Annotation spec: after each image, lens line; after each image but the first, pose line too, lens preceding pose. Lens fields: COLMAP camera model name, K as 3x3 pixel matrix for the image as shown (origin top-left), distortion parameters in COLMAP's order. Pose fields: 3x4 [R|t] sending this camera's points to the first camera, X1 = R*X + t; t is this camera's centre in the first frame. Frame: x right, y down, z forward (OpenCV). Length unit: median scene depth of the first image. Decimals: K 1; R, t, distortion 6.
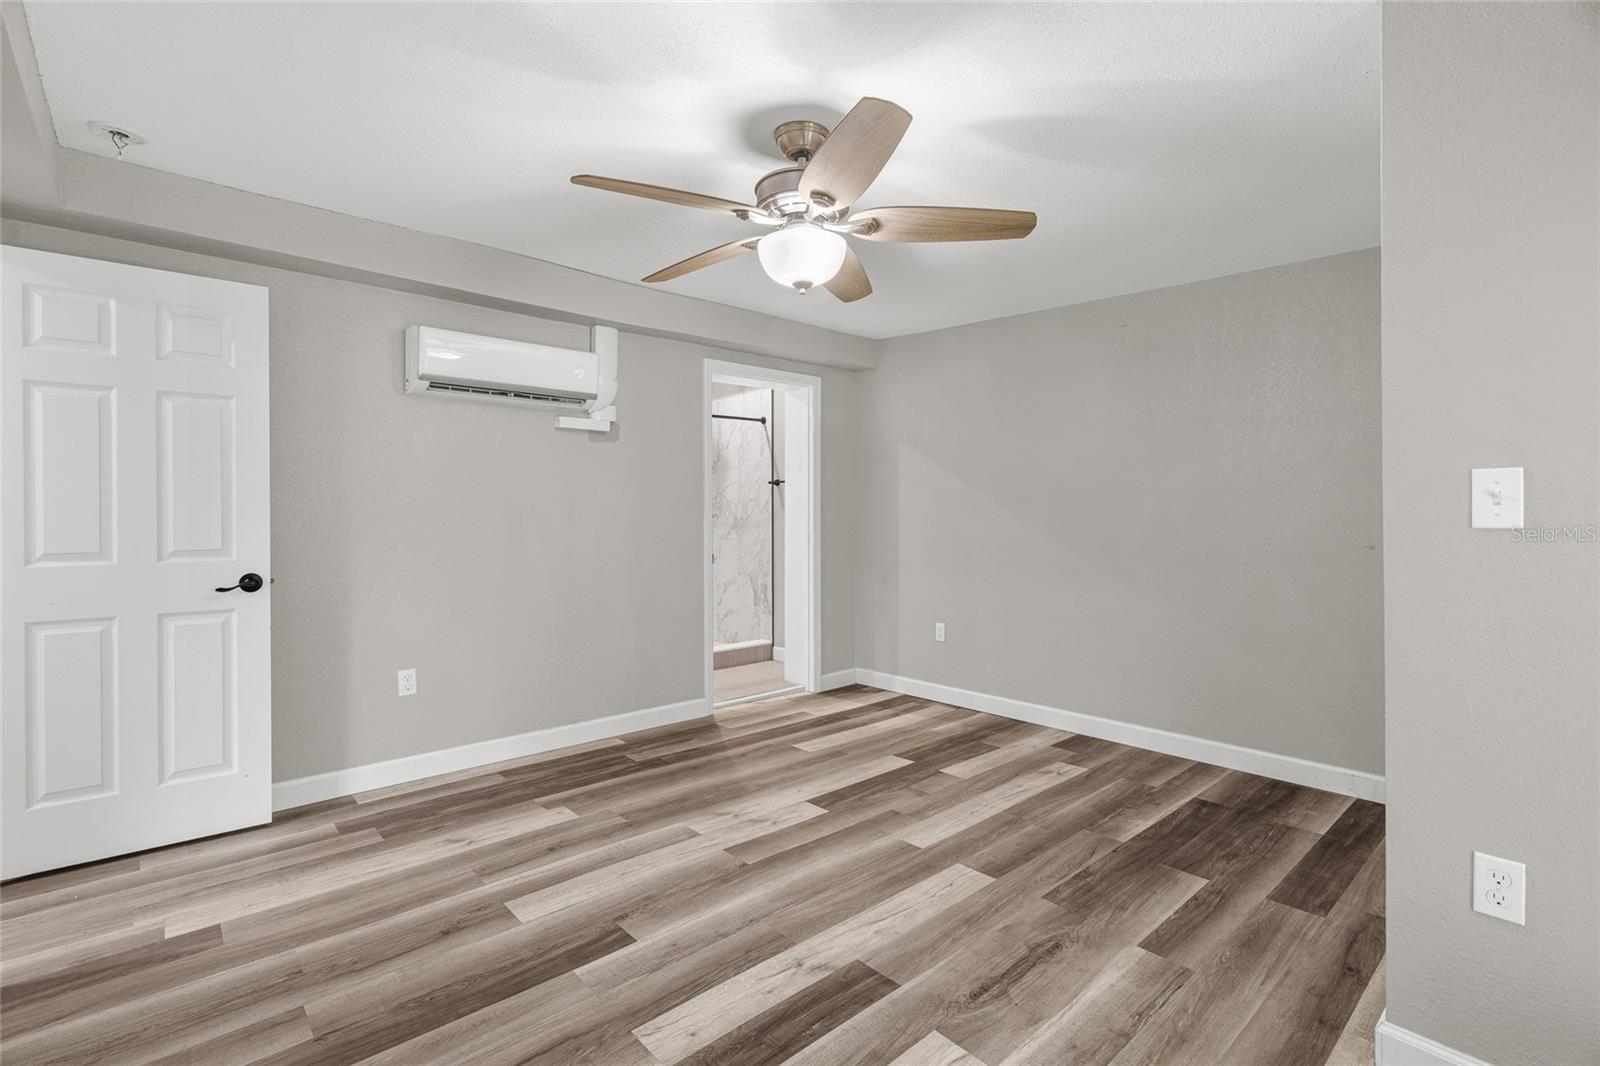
lens RADIAL K [[726.8, 0, 788.5], [0, 726.8, 525.5], [0, 0, 1]] dist [-0.005848, 0.002871]
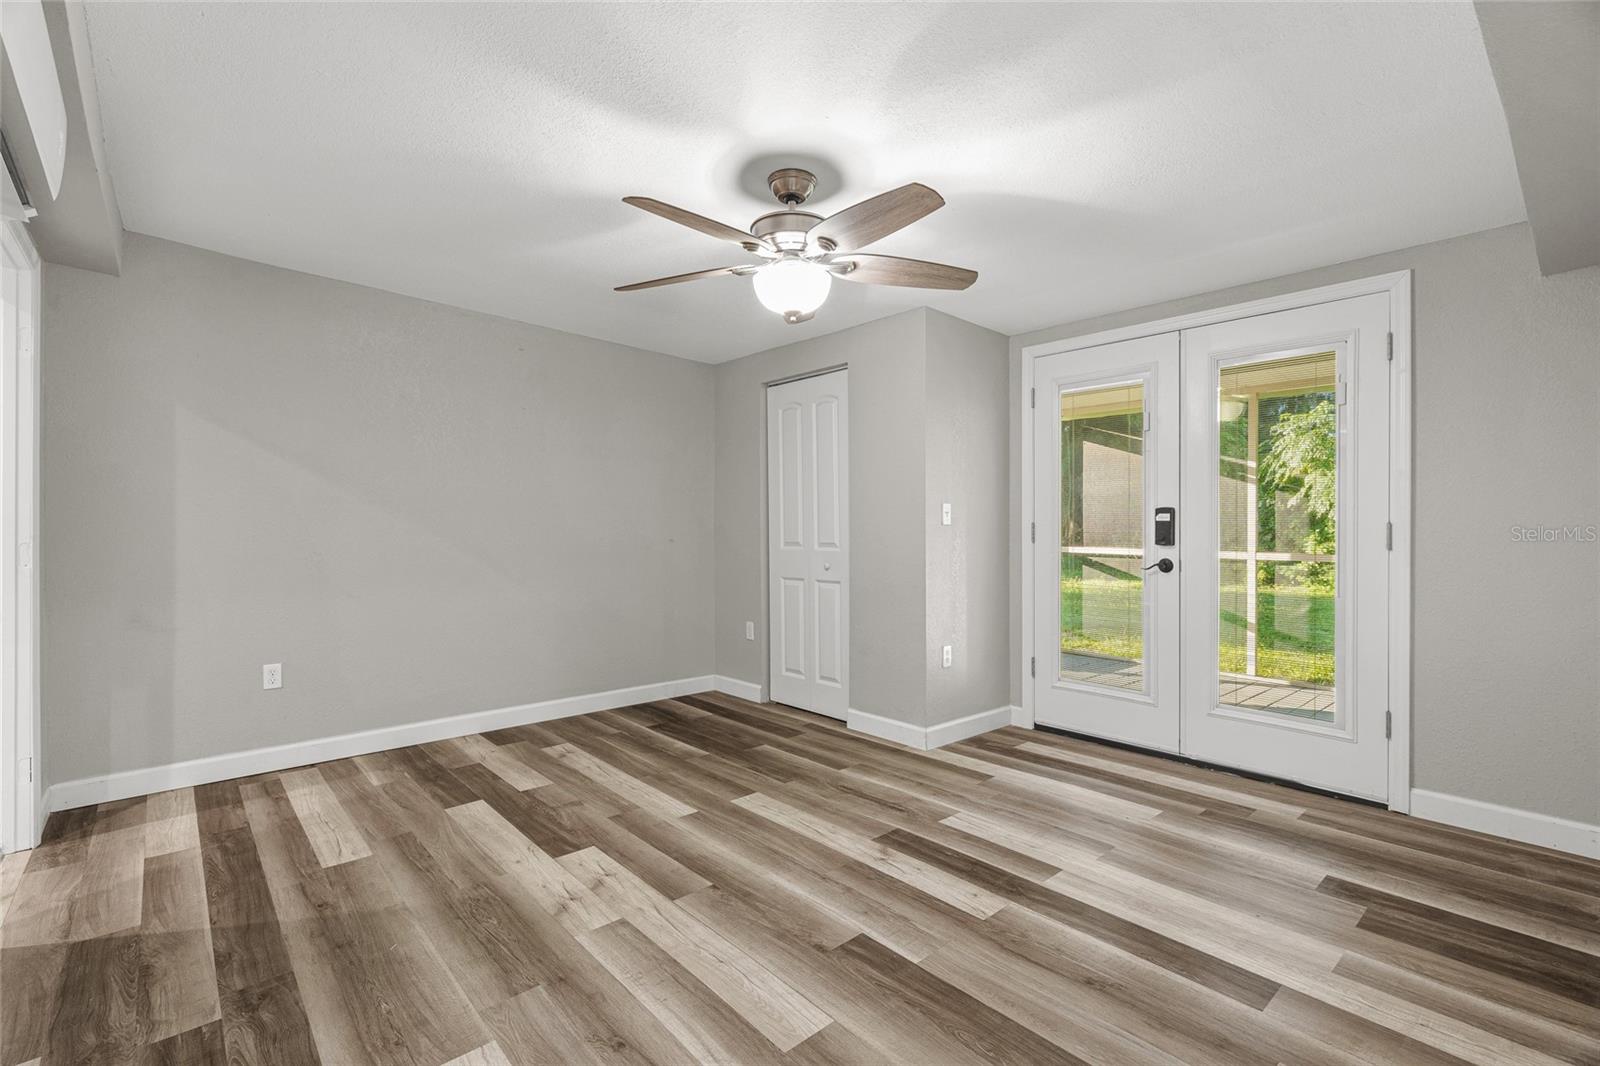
lens RADIAL K [[726.8, 0, 797.1], [0, 726.8, 535.5], [0, 0, 1]] dist [-0.005848, 0.002871]
pose [[-0.004032, -0.011532, 0.999925, -0.832823], [0.010559, 0.999877, 0.011574, 0.003019], [-0.999936, 0.010605, -0.003910, 0.745843]]
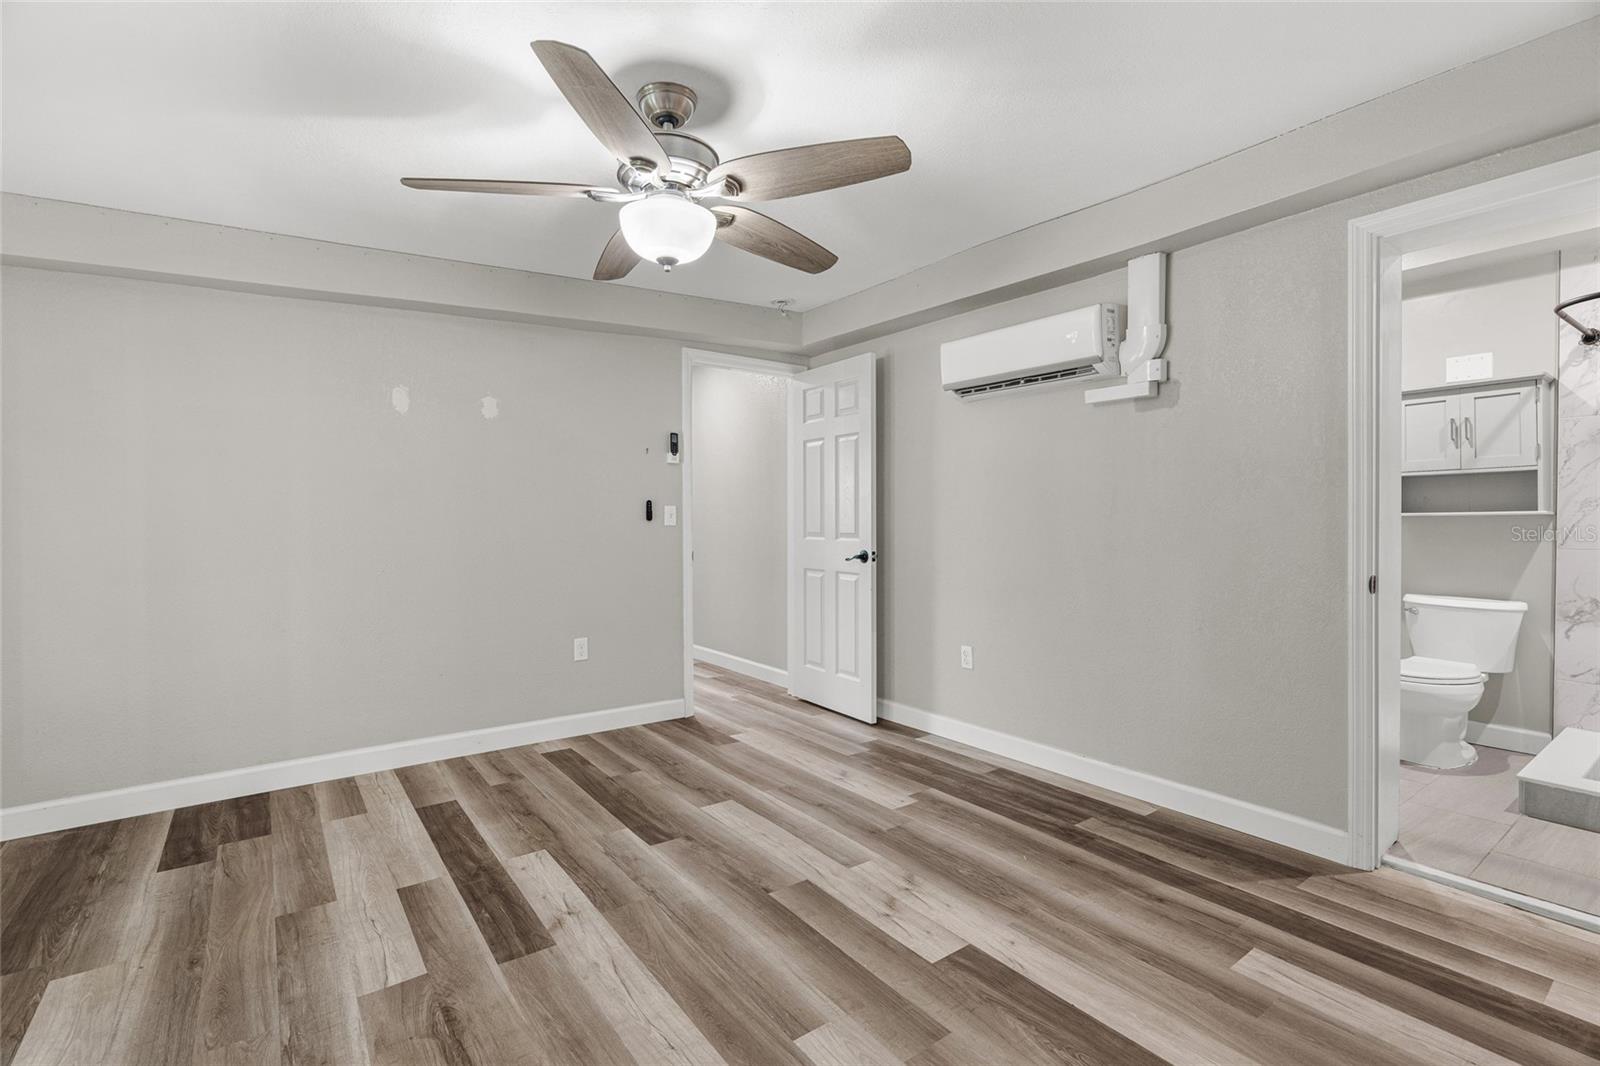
lens RADIAL K [[726.8, 0, 792.1], [0, 726.8, 520.6], [0, 0, 1]] dist [-0.005848, 0.002871]
pose [[-0.085896, 0.008247, -0.996270, 0.704331], [-0.006377, 0.999941, 0.008827, -0.005315], [0.996284, 0.007112, -0.085839, 0.925326]]
